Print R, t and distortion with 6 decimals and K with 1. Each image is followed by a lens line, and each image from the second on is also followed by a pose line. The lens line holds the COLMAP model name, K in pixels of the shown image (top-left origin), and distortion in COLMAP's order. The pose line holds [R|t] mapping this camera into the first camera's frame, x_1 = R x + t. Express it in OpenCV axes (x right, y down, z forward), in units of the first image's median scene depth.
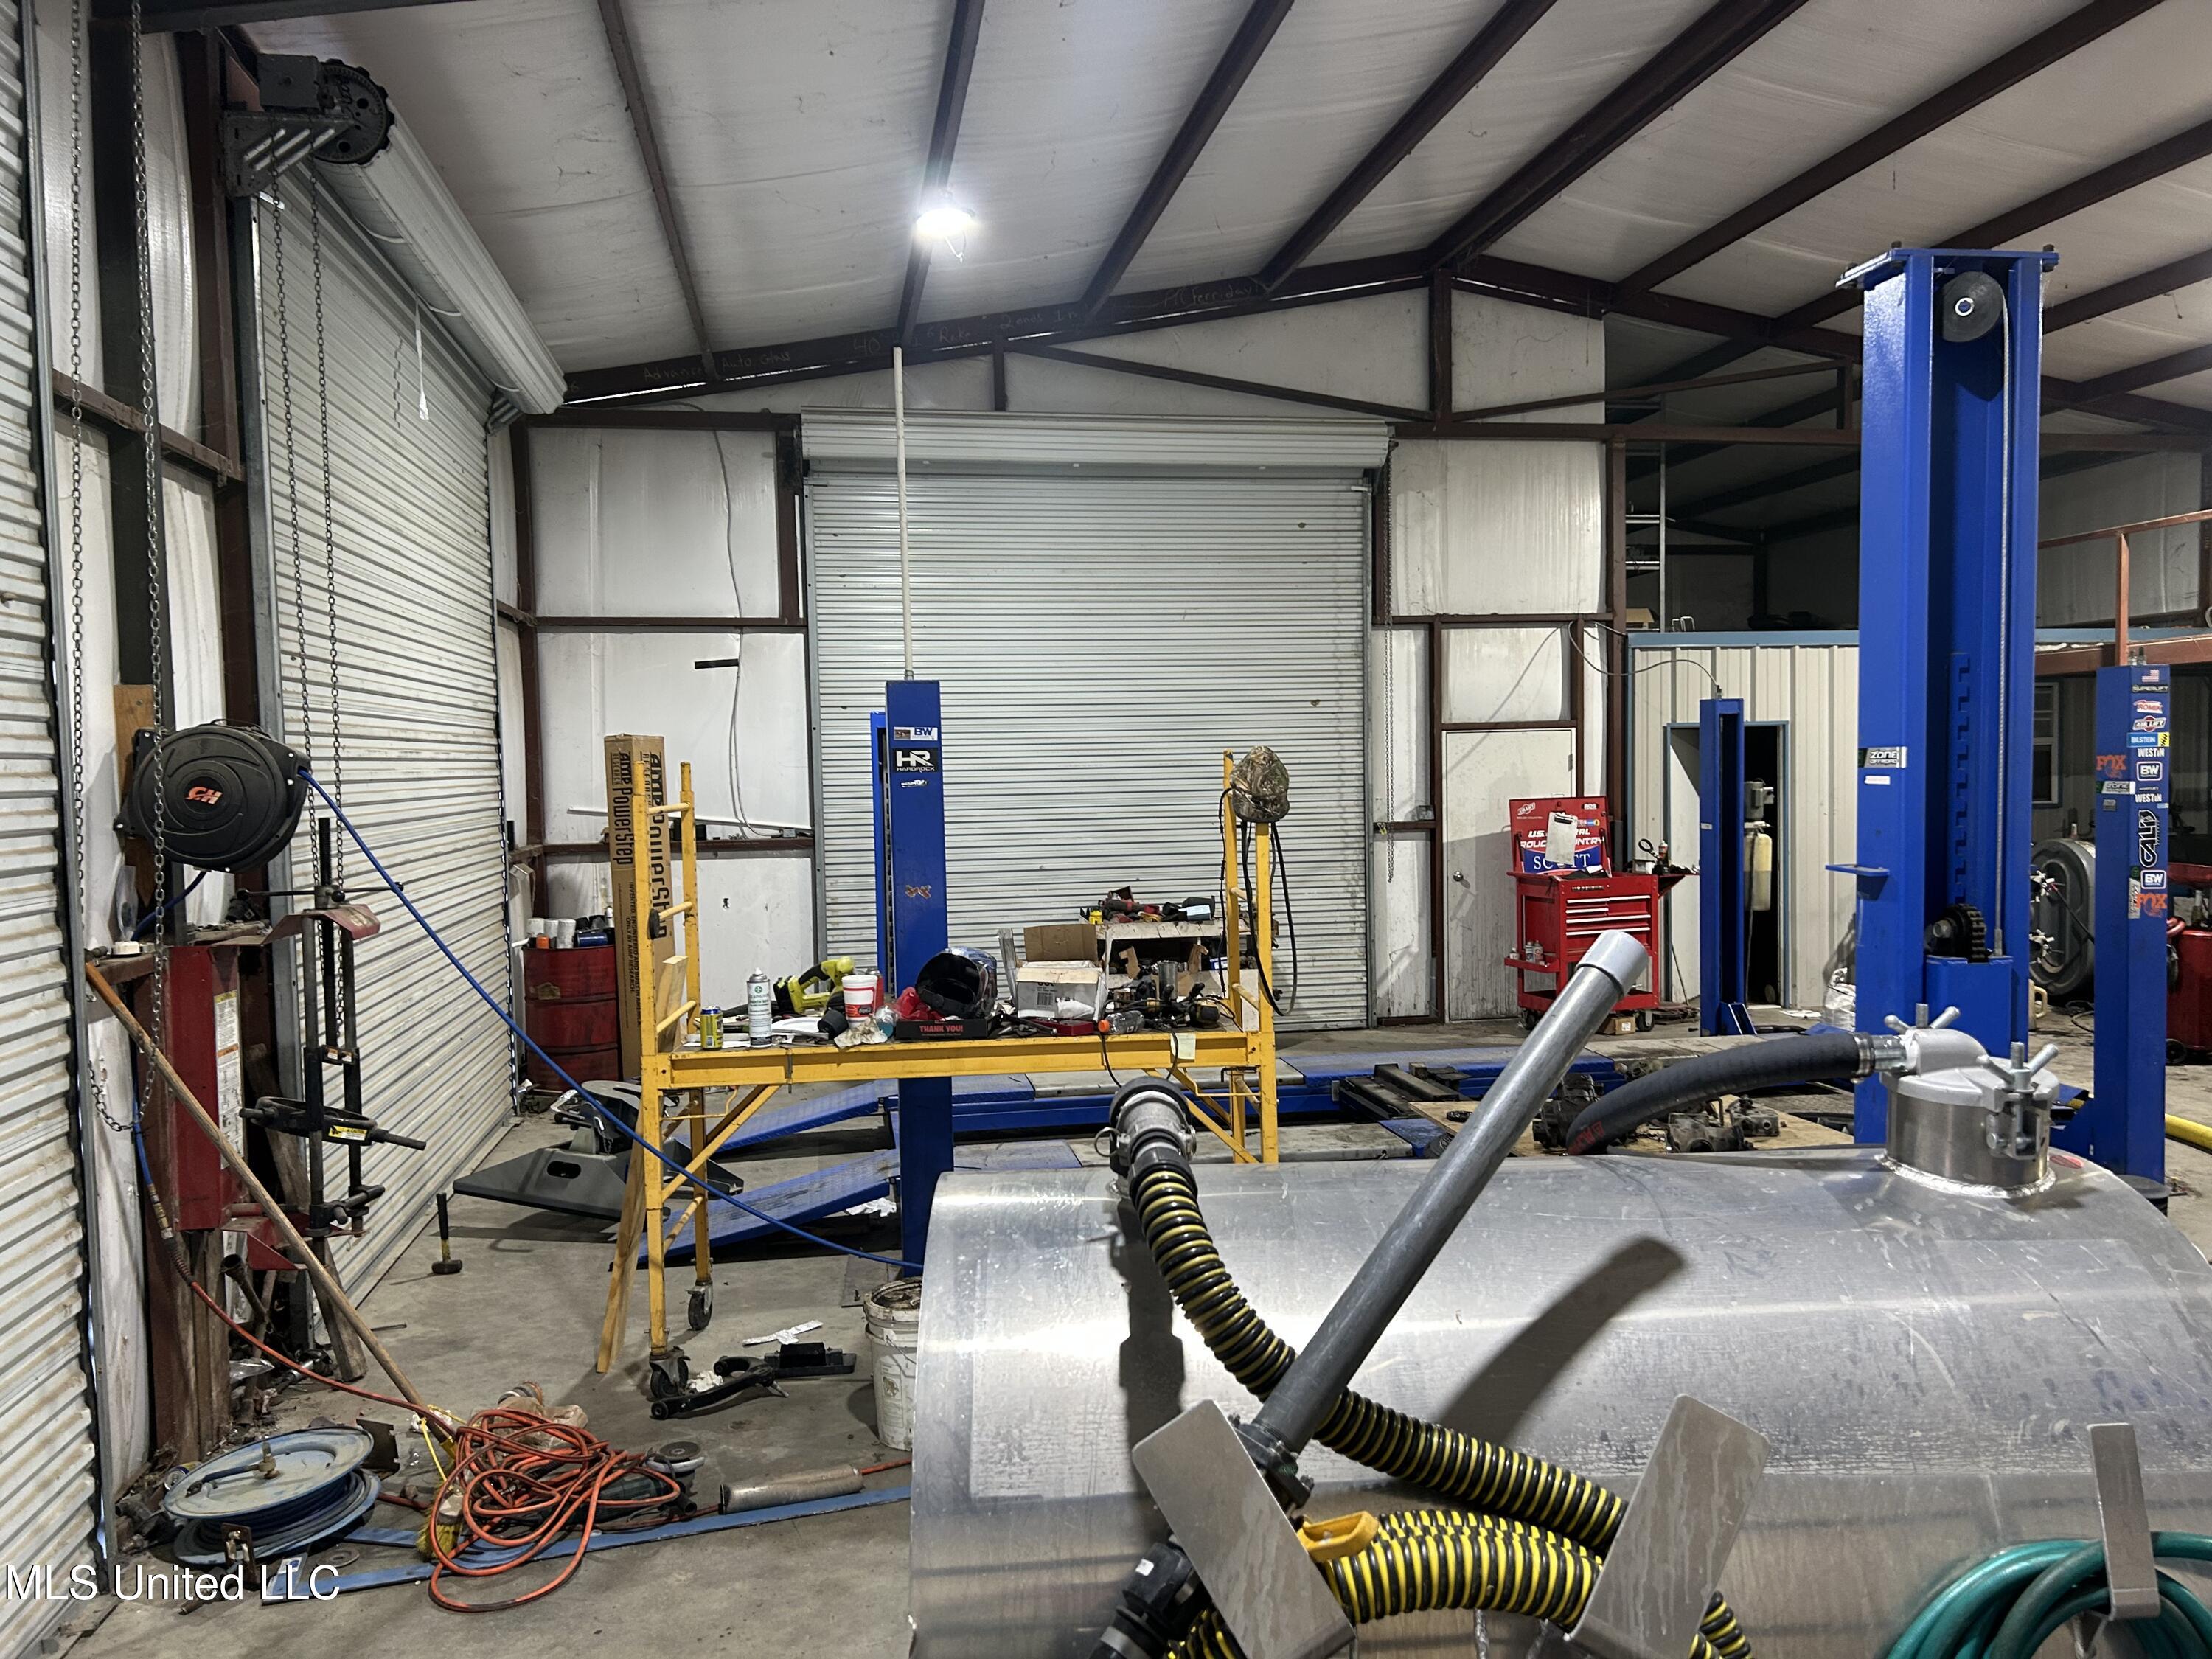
lens RADIAL K [[1648.0, 0, 1095.7], [0, 1648.0, 831.4], [0, 0, 1]] dist [0.051155, -0.062810]
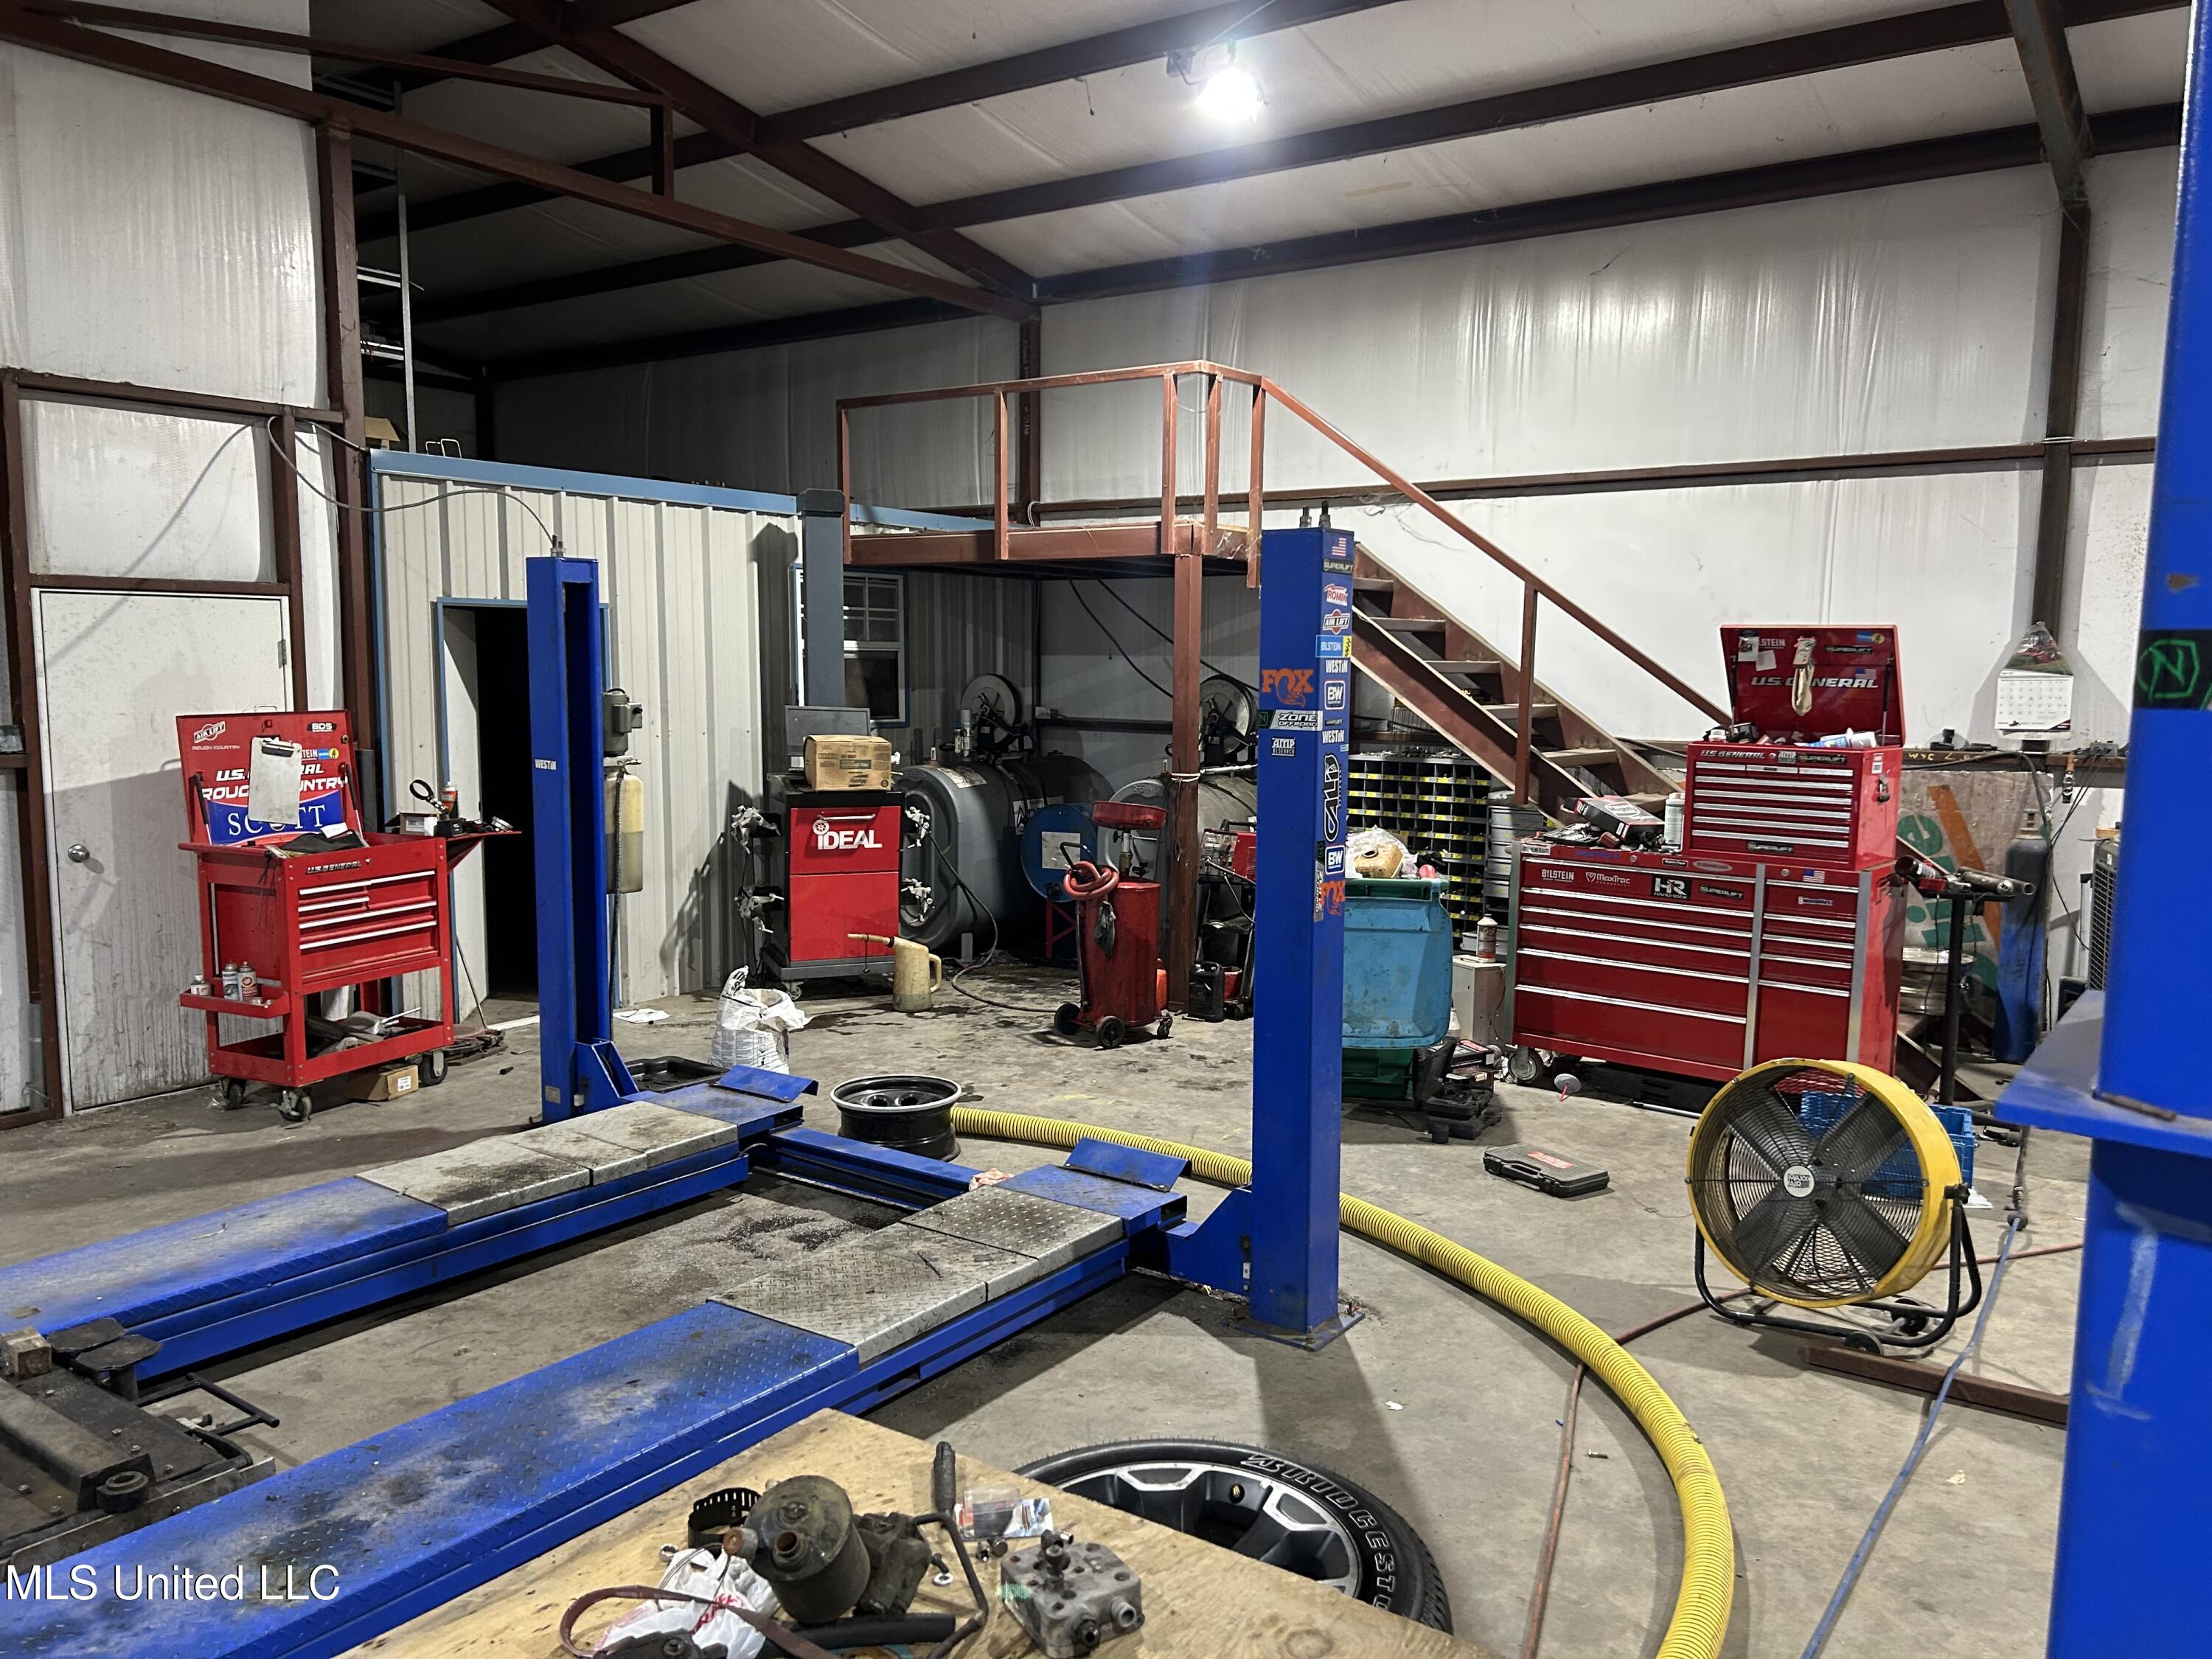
lens RADIAL K [[1648.0, 0, 1139.1], [0, 1648.0, 853.9], [0, 0, 1]] dist [0.051155, -0.062810]
pose [[0.695684, -0.057302, 0.716059, 0.066573], [0.003917, 0.997101, 0.075987, -0.013843], [-0.718337, -0.050058, 0.693892, 0.354538]]
